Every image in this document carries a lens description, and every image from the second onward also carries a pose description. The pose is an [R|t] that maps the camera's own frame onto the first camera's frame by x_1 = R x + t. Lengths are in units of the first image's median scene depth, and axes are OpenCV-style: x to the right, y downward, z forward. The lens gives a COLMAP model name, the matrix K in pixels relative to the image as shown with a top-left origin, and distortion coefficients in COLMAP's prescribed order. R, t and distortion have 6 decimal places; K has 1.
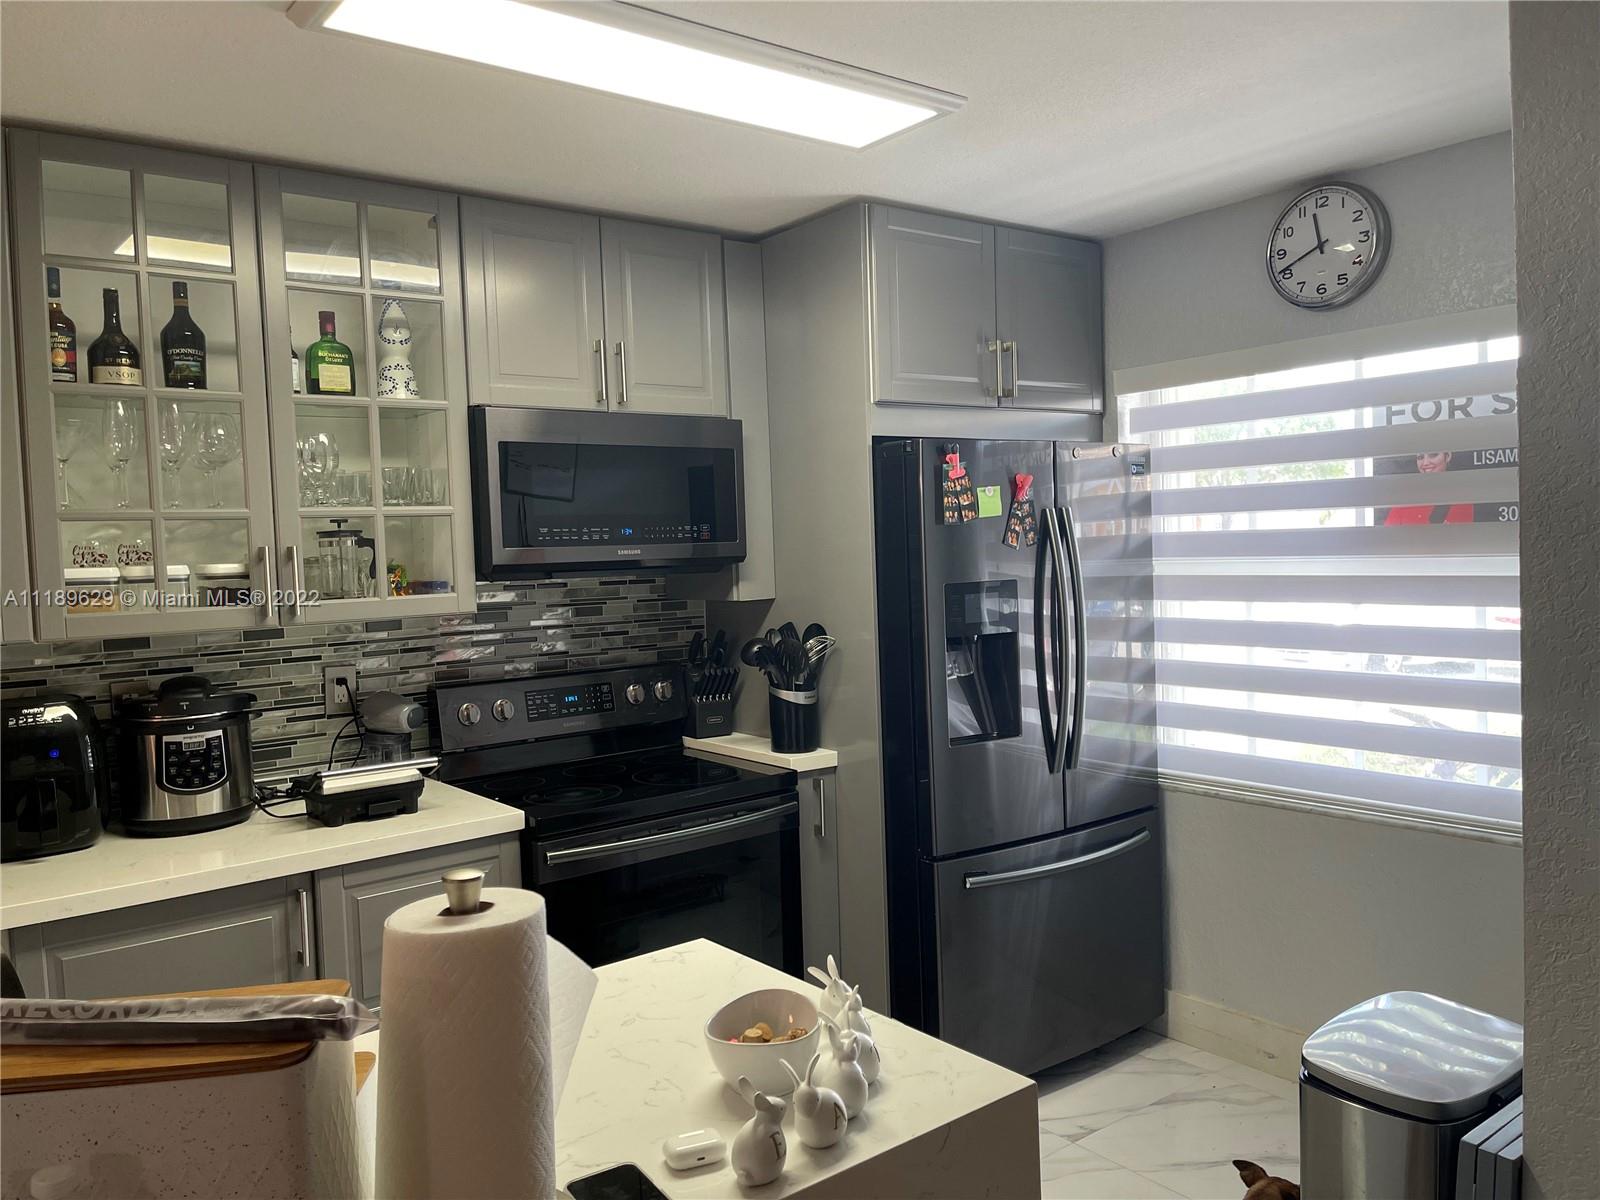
lens RADIAL K [[1211.1, 0, 800.0], [0, 1211.1, 600.0], [0, 0, 1]] dist [0.084855, -0.108626]
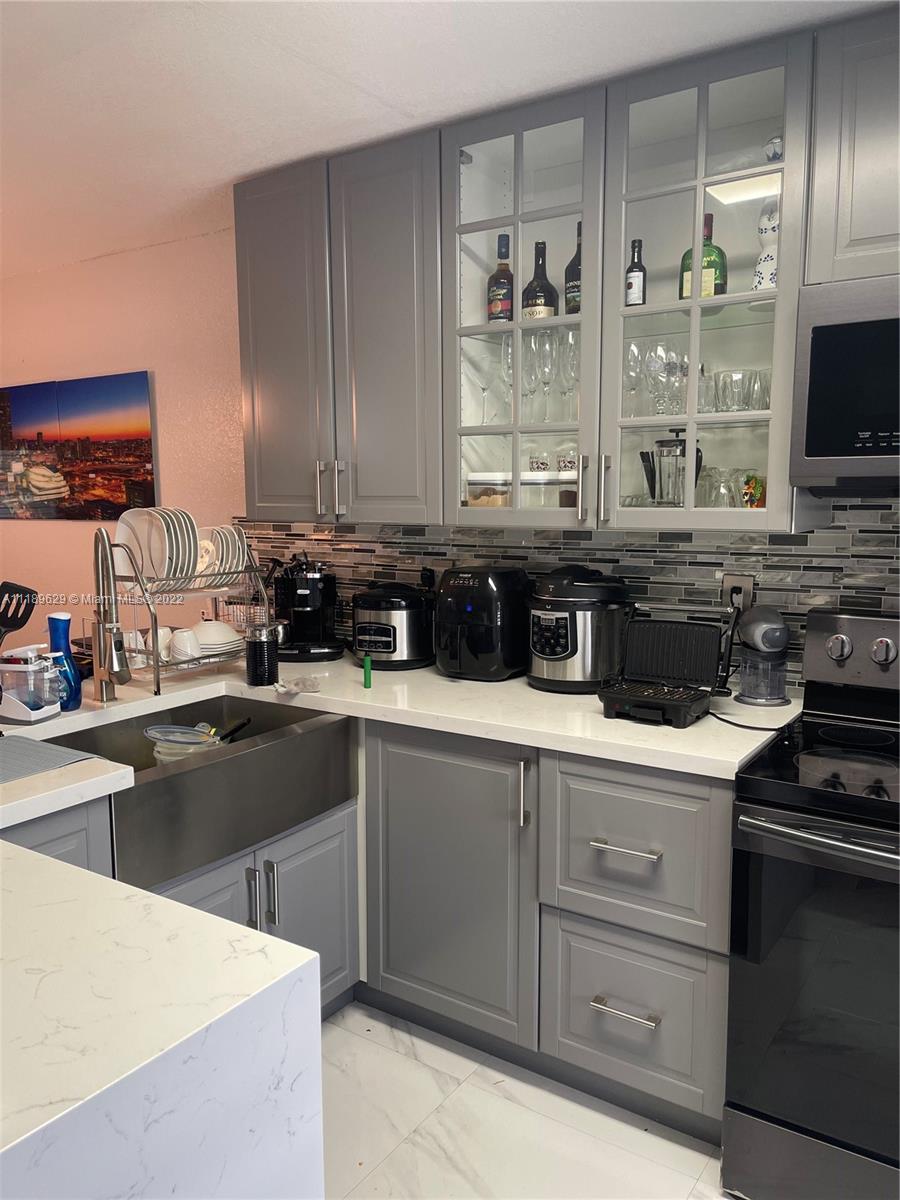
lens RADIAL K [[906.1, 0, 454.0], [0, 906.1, 605.5], [0, 0, 1]] dist [0.075686, -0.087524]
pose [[0.317728, 0.151188, -0.936051, 0.279005], [-0.053624, 0.988491, 0.141456, -0.017058], [0.946664, 0.005250, 0.322178, 0.548494]]
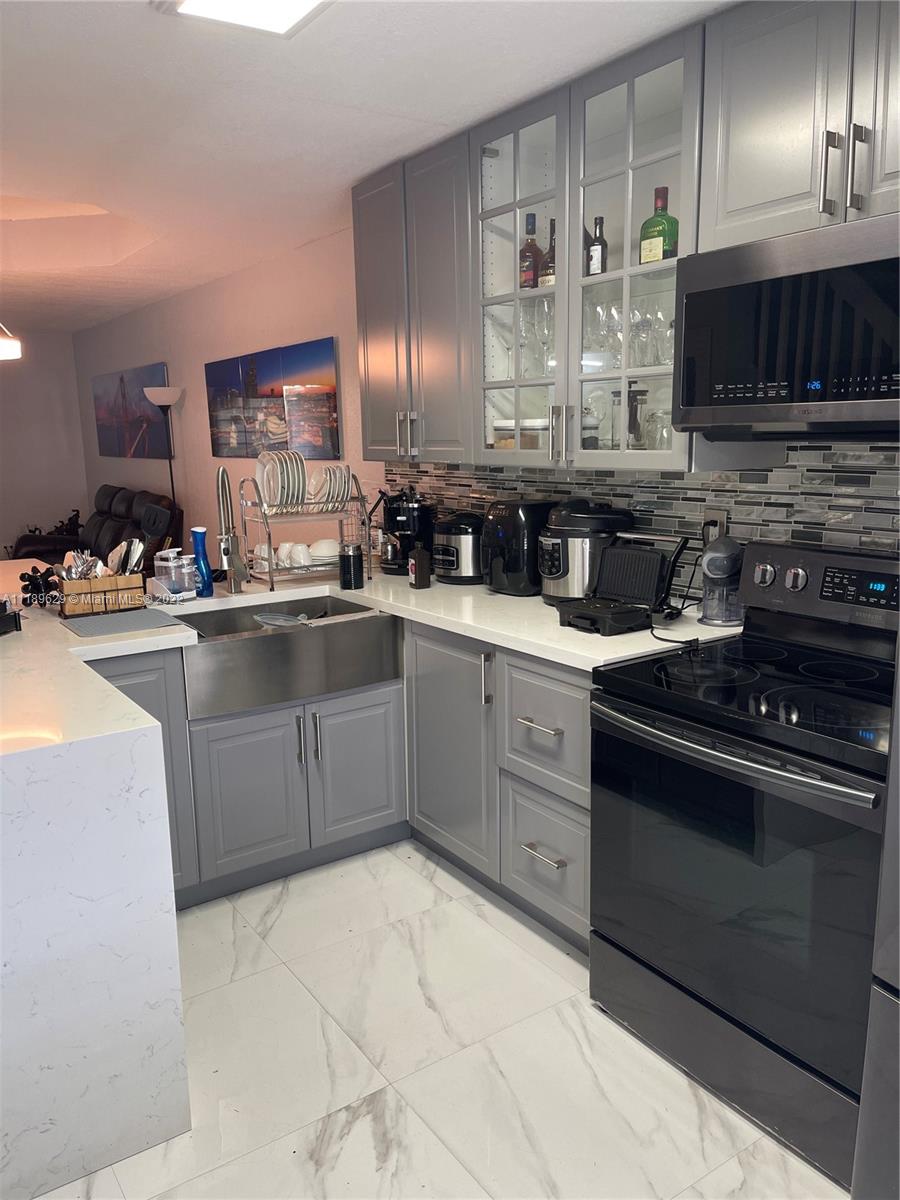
lens RADIAL K [[914.0, 0, 447.9], [0, 914.0, 606.1], [0, 0, 1]] dist [0.079345, -0.112163]
pose [[-0.058370, 0.224877, -0.972637, 0.511955], [-0.027622, 0.973562, 0.226748, -0.048044], [0.997913, 0.040101, -0.050616, 0.829096]]
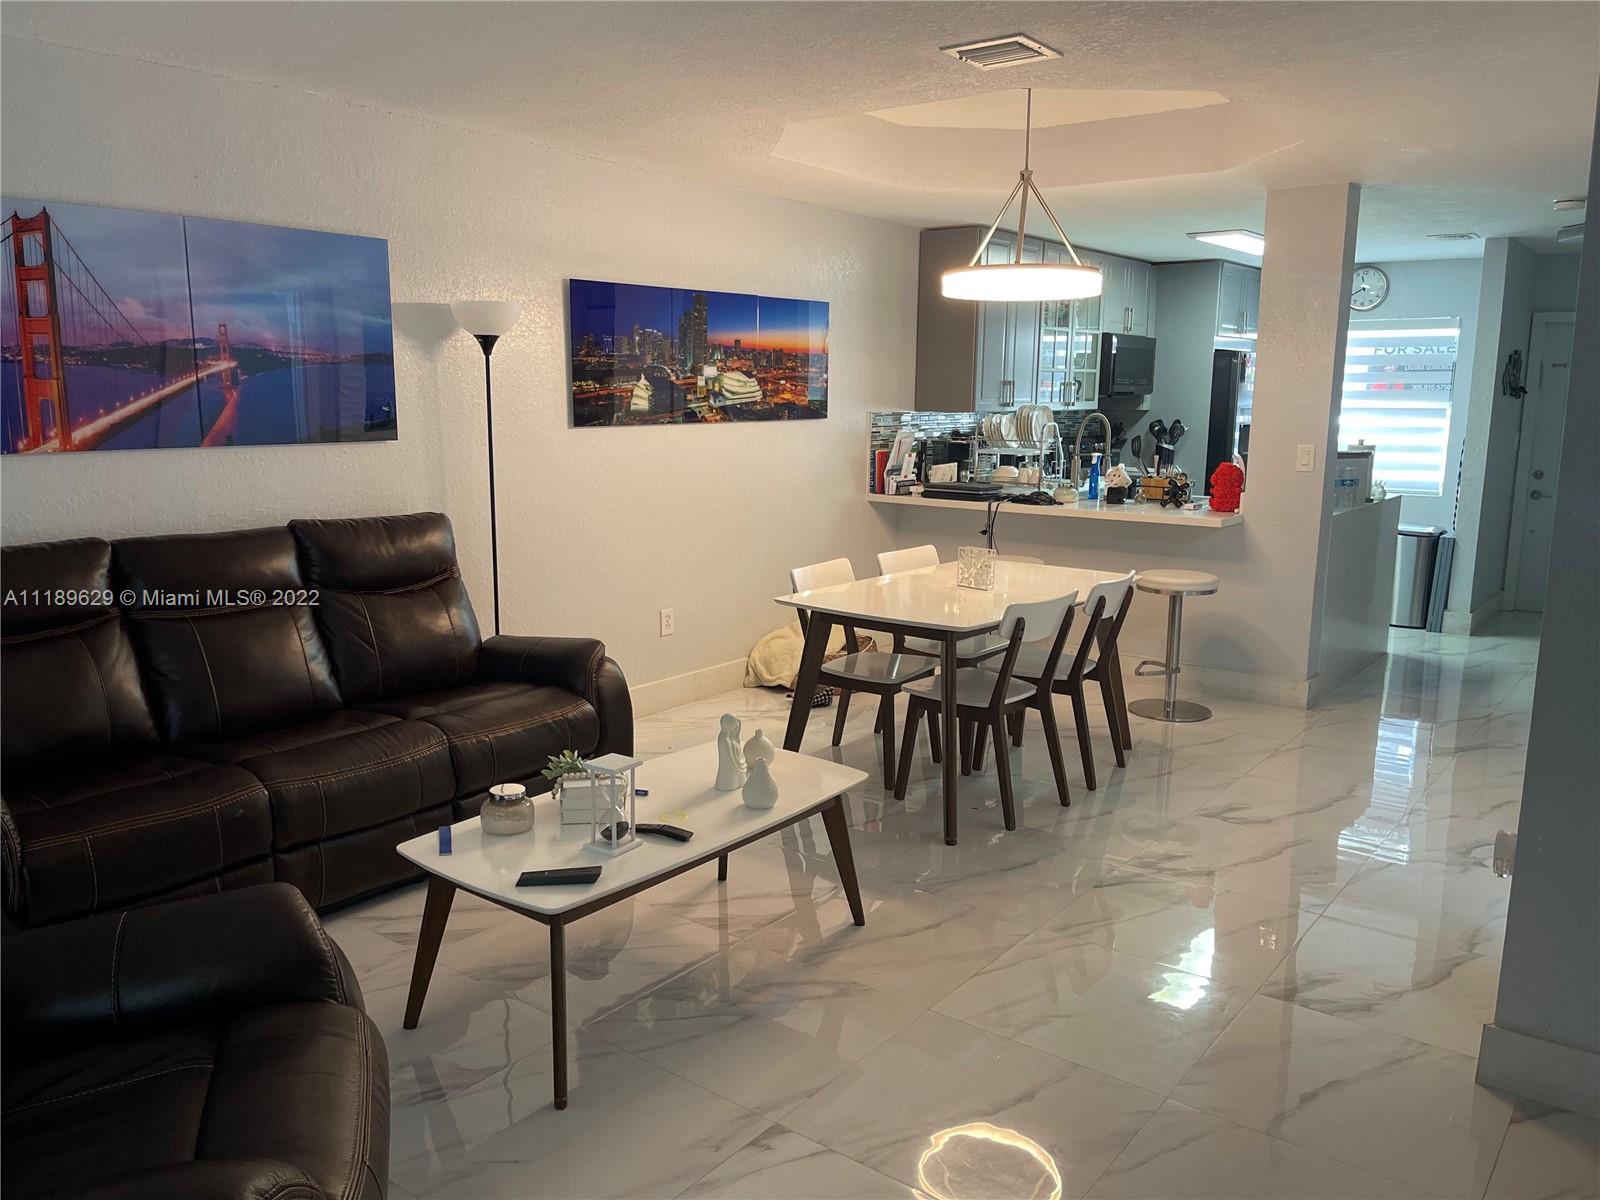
lens RADIAL K [[1218.7, 0, 803.3], [0, 1218.7, 610.8], [0, 0, 1]] dist [0.079345, -0.112163]
pose [[0.964018, -0.004955, 0.265791, -1.607357], [-0.028647, 0.992068, 0.122396, 0.137860], [-0.264289, -0.125606, 0.956229, -1.492244]]
